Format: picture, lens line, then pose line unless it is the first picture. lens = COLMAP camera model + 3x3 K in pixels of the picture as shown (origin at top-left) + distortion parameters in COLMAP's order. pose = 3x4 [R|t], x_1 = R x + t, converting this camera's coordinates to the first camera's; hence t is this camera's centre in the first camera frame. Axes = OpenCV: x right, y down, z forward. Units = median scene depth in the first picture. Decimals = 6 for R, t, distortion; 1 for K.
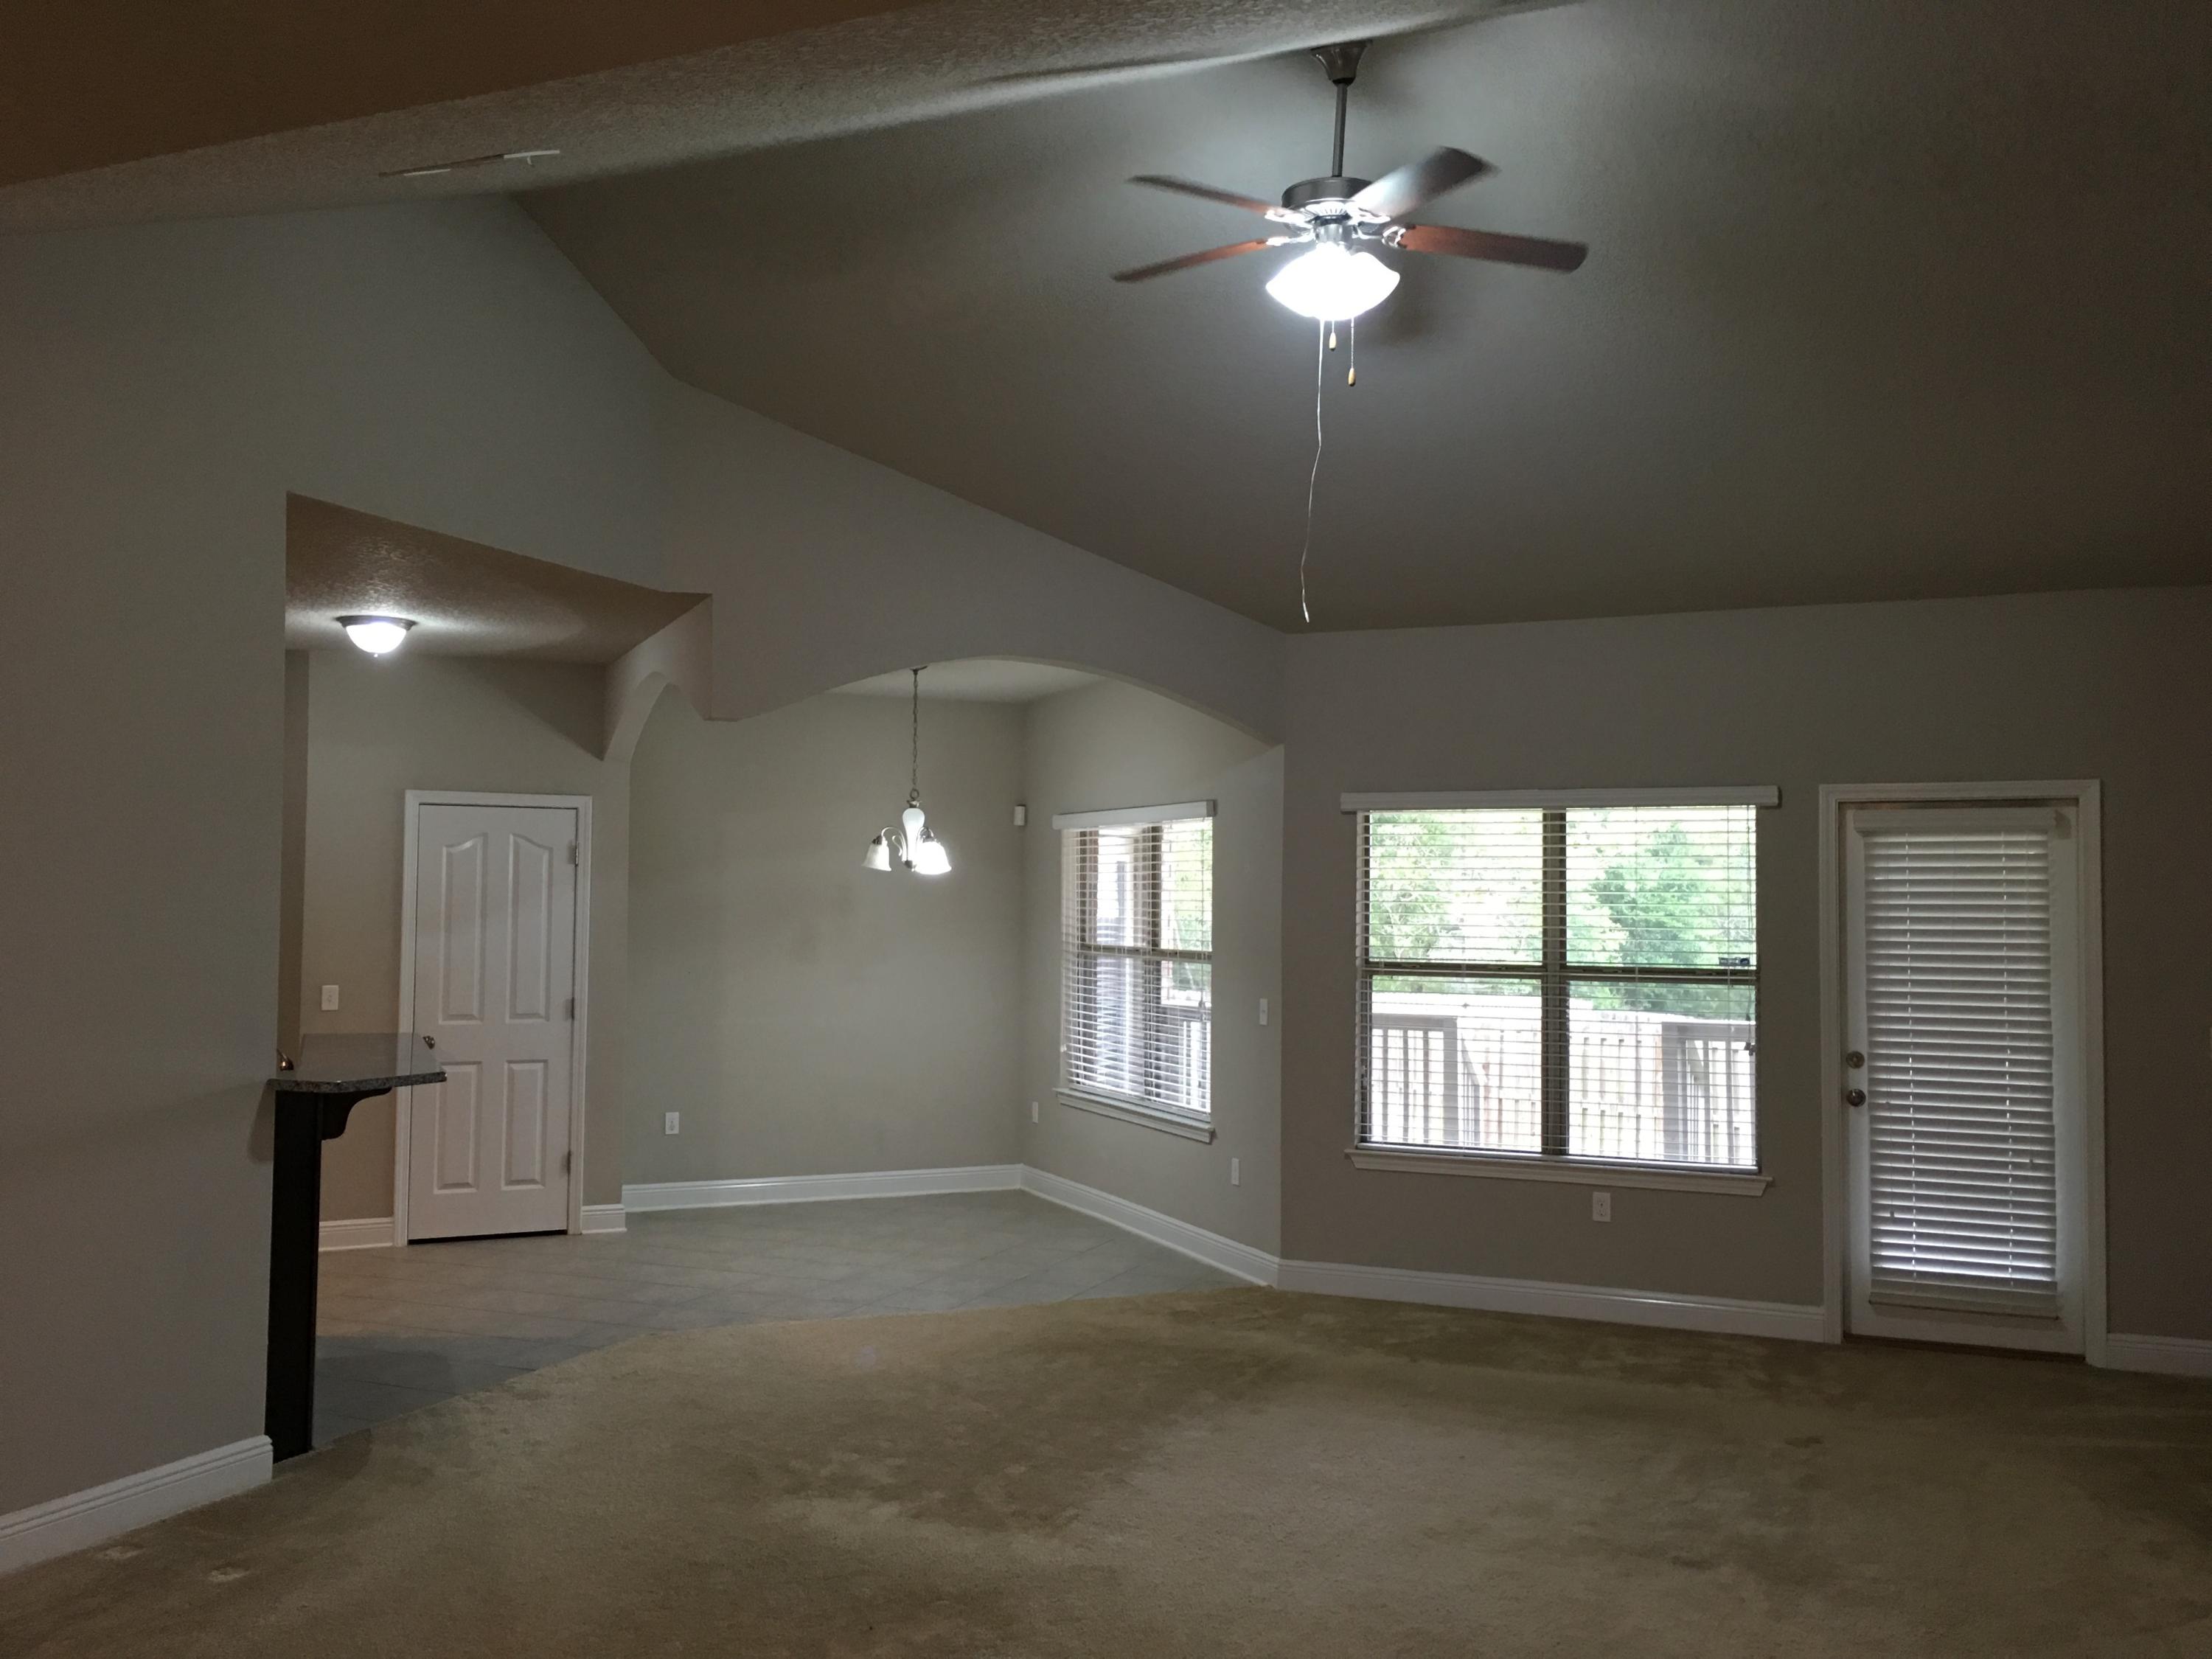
lens RADIAL K [[1868.3, 0, 1091.8], [0, 1868.3, 830.3], [0, 0, 1]] dist [0.074607, -0.104297]
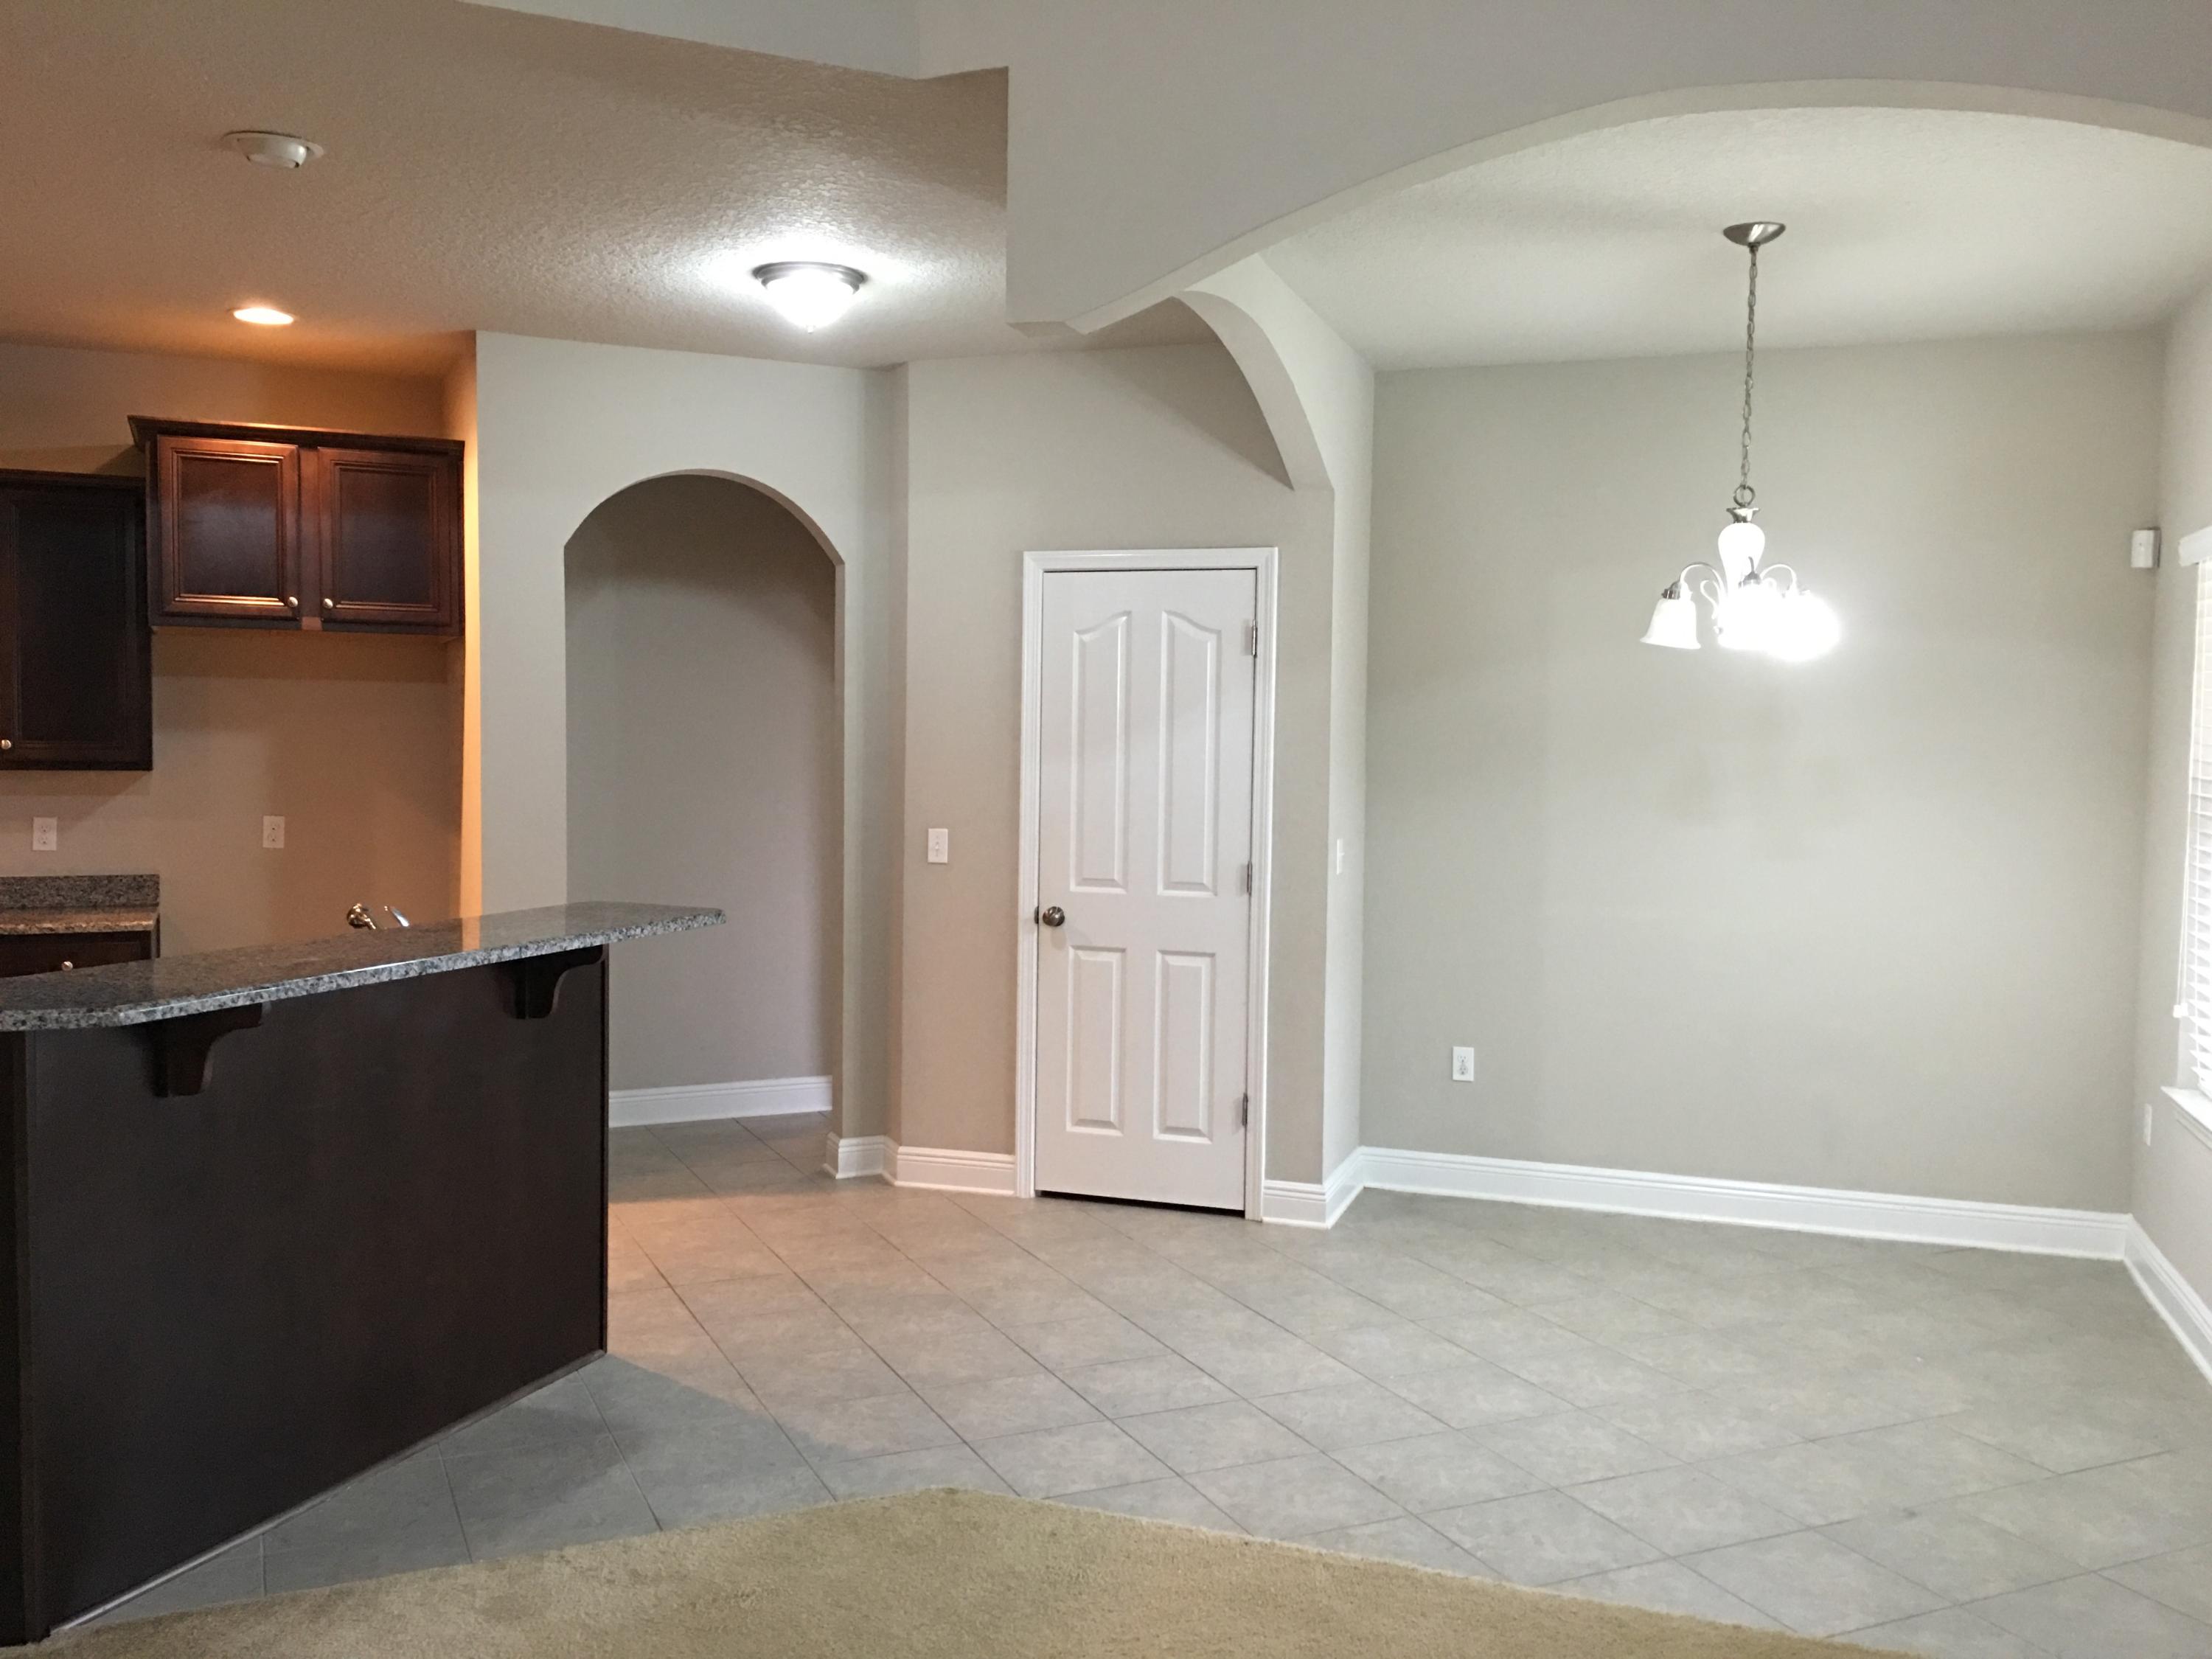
lens RADIAL K [[1868.3, 0, 1091.8], [0, 1868.3, 830.3], [0, 0, 1]] dist [0.074607, -0.104297]
pose [[0.736540, 0.036630, -0.675401, 0.126174], [0.020254, 0.996890, 0.076153, 0.029420], [0.676091, -0.069769, 0.733508, 0.514785]]
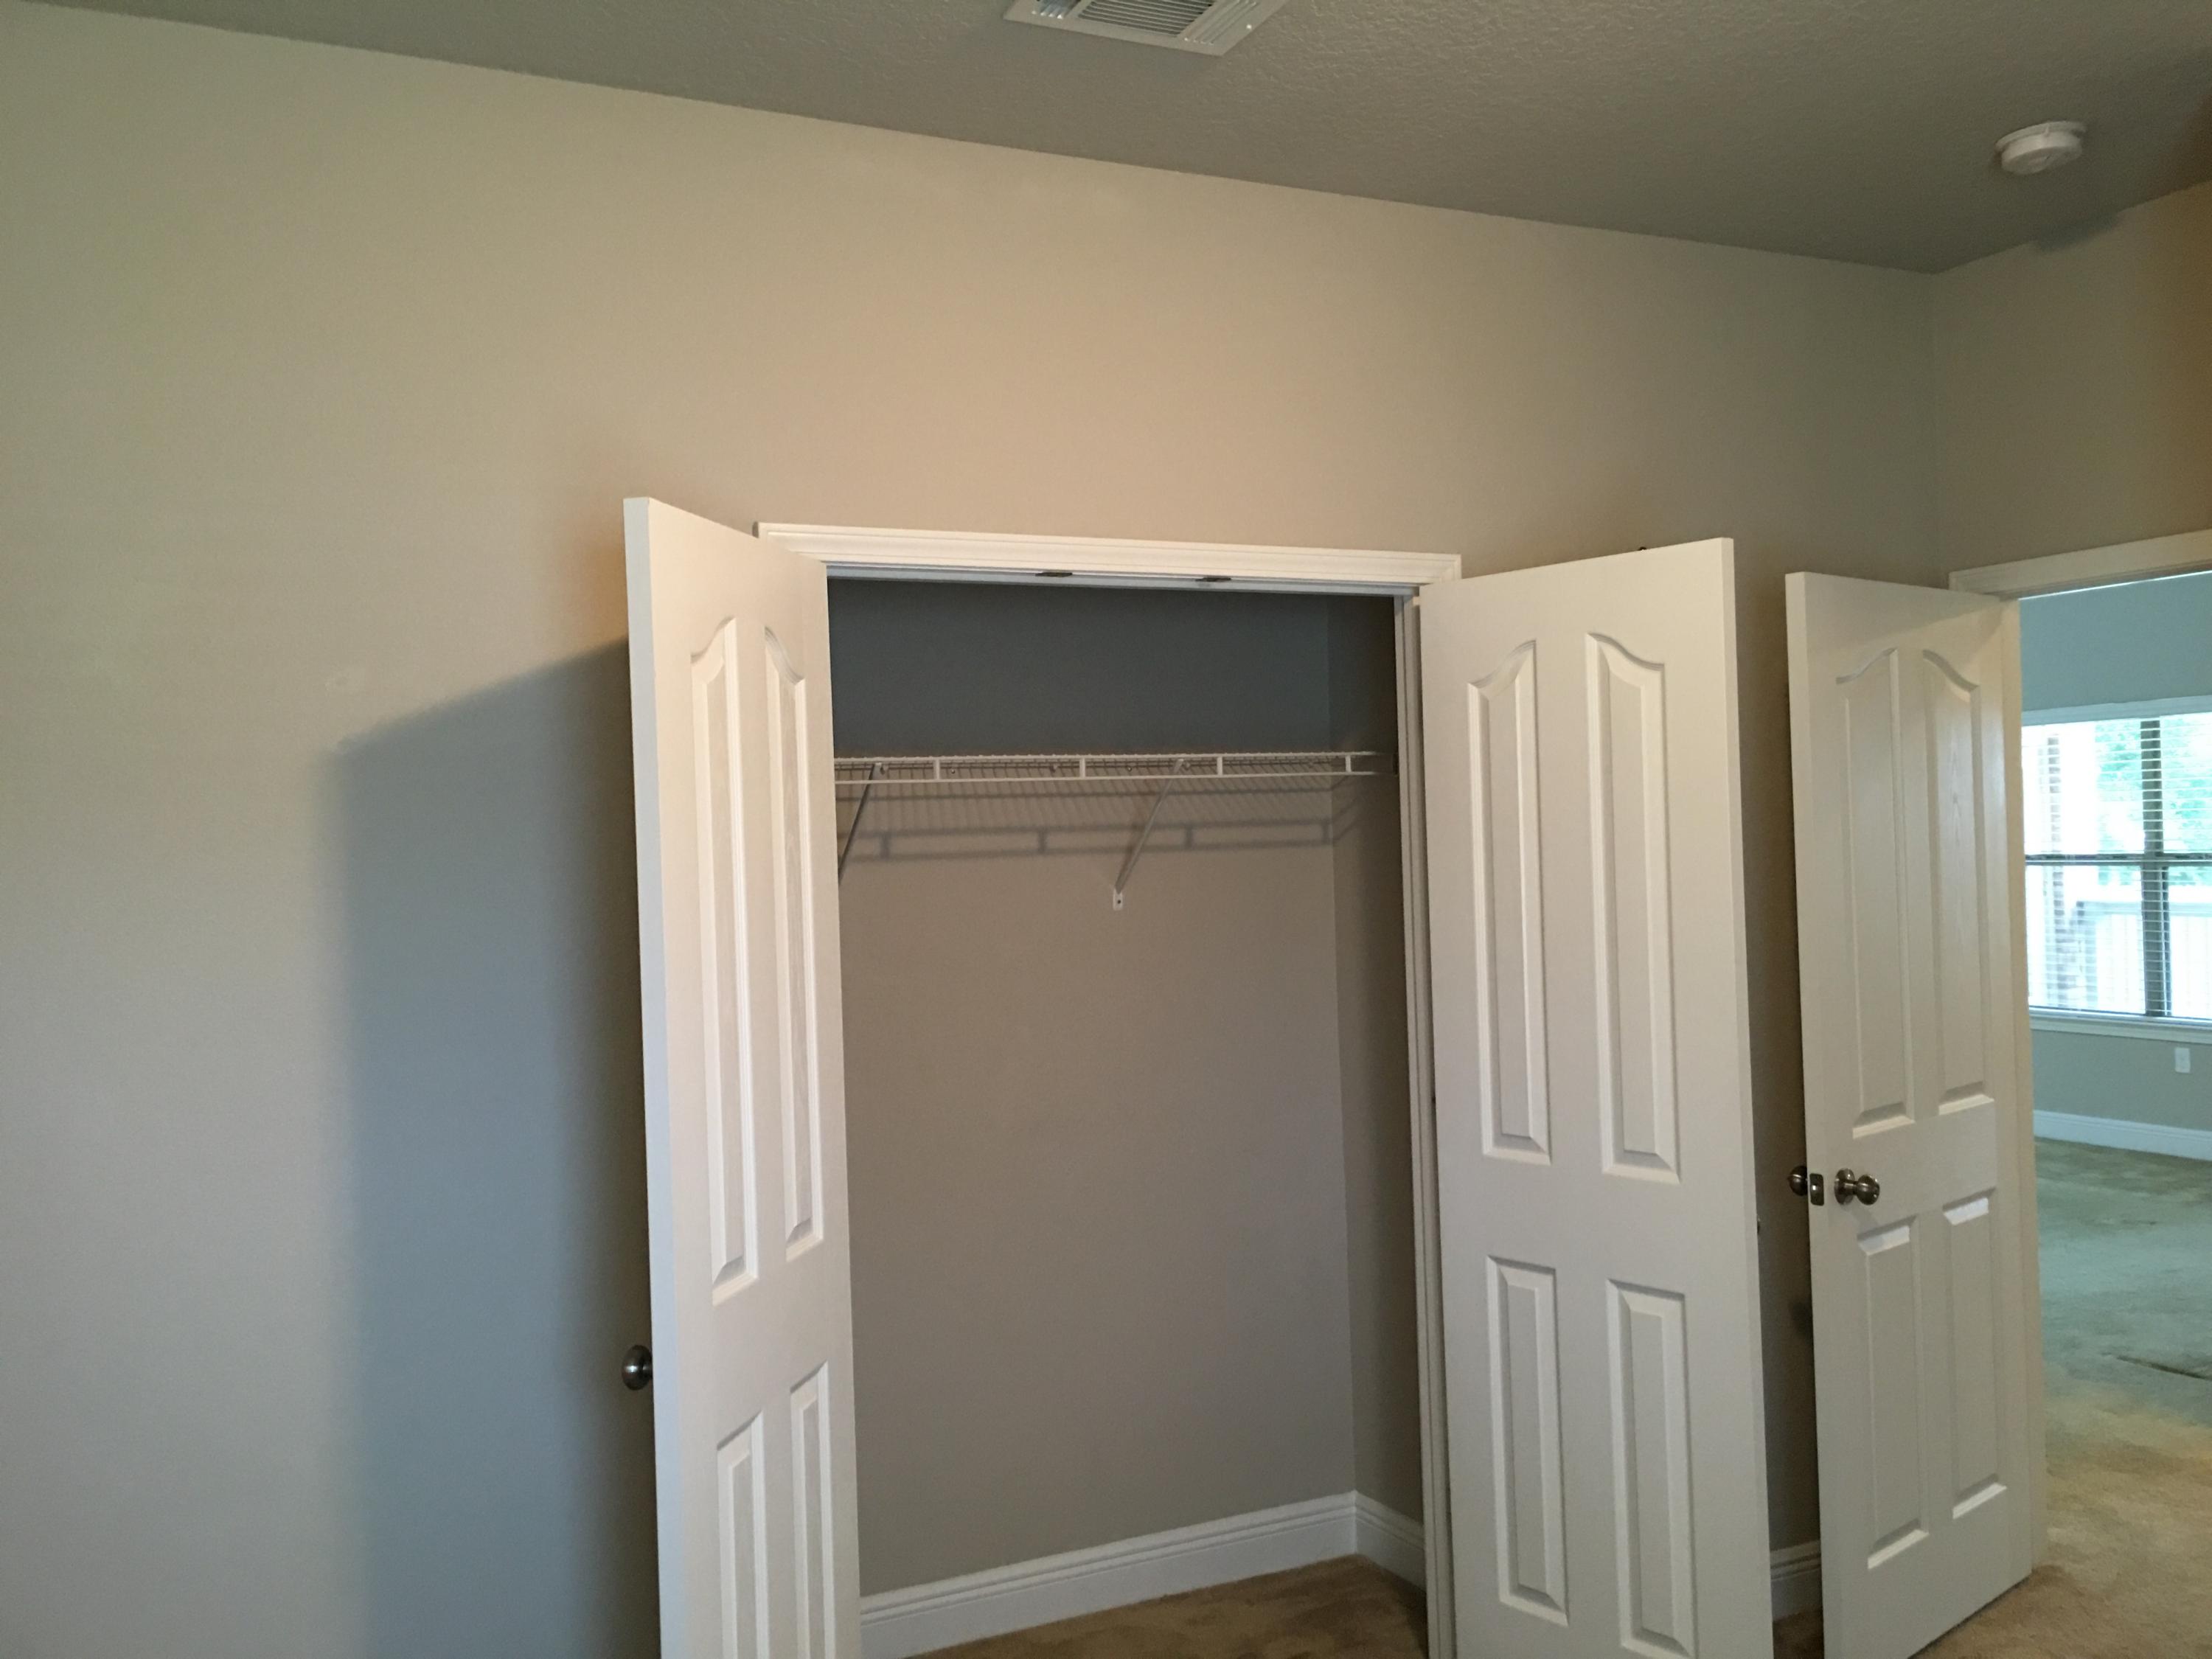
lens RADIAL K [[1868.3, 0, 1091.8], [0, 1868.3, 830.3], [0, 0, 1]] dist [0.074607, -0.104297]
pose [[0.749863, -0.032344, -0.660802, 0.461858], [0.070549, 0.997018, 0.031257, -0.021435], [0.657821, -0.070058, 0.749909, -0.261390]]
